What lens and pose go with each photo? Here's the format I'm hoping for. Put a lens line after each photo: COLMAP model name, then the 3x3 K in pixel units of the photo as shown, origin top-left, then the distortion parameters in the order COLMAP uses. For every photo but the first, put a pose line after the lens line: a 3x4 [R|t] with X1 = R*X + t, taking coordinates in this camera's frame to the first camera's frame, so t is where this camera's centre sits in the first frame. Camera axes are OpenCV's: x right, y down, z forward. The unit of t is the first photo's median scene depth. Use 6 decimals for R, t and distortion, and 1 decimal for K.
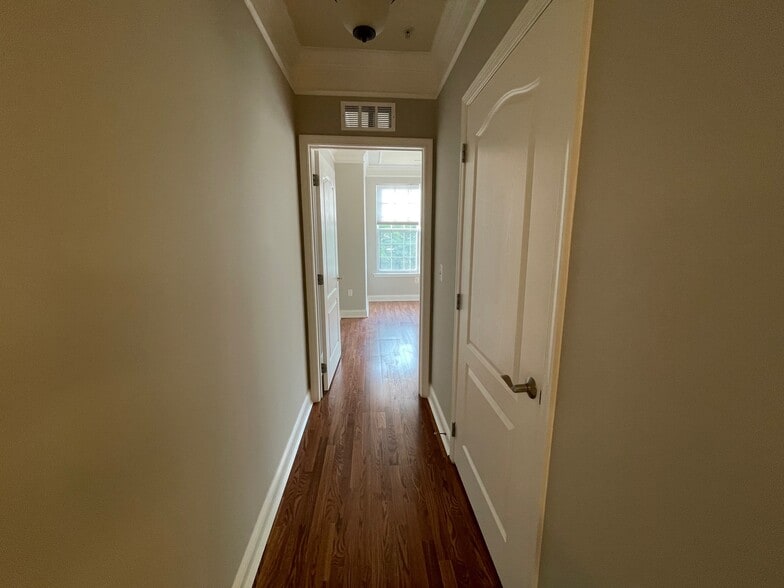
lens RADIAL K [[315.9, 0, 392.7], [0, 315.9, 294.7], [0, 0, 1]] dist [-0.000641, -0.000447]
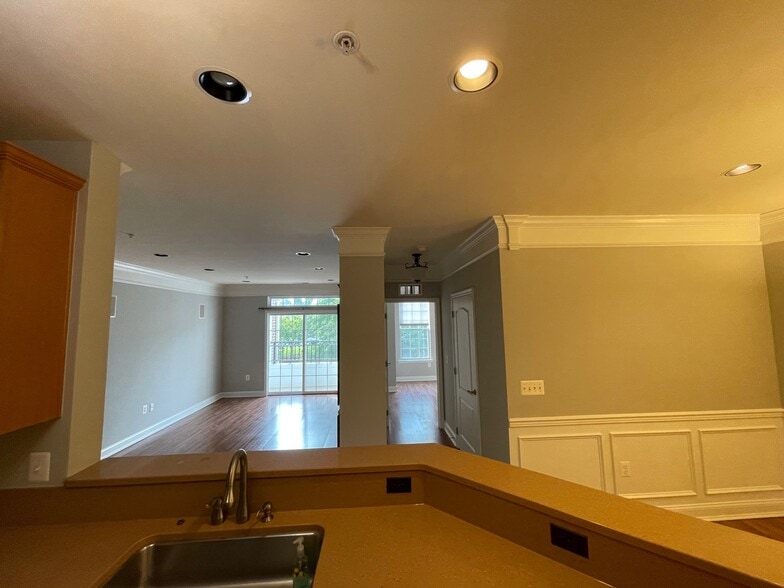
lens RADIAL K [[315.9, 0, 392.1], [0, 315.9, 289.7], [0, 0, 1]] dist [-0.000641, -0.000447]
pose [[0.999783, -0.018034, -0.010448, -0.082814], [0.014328, 0.958771, -0.283818, 0.035555], [0.015135, 0.283606, 0.958821, -0.527104]]
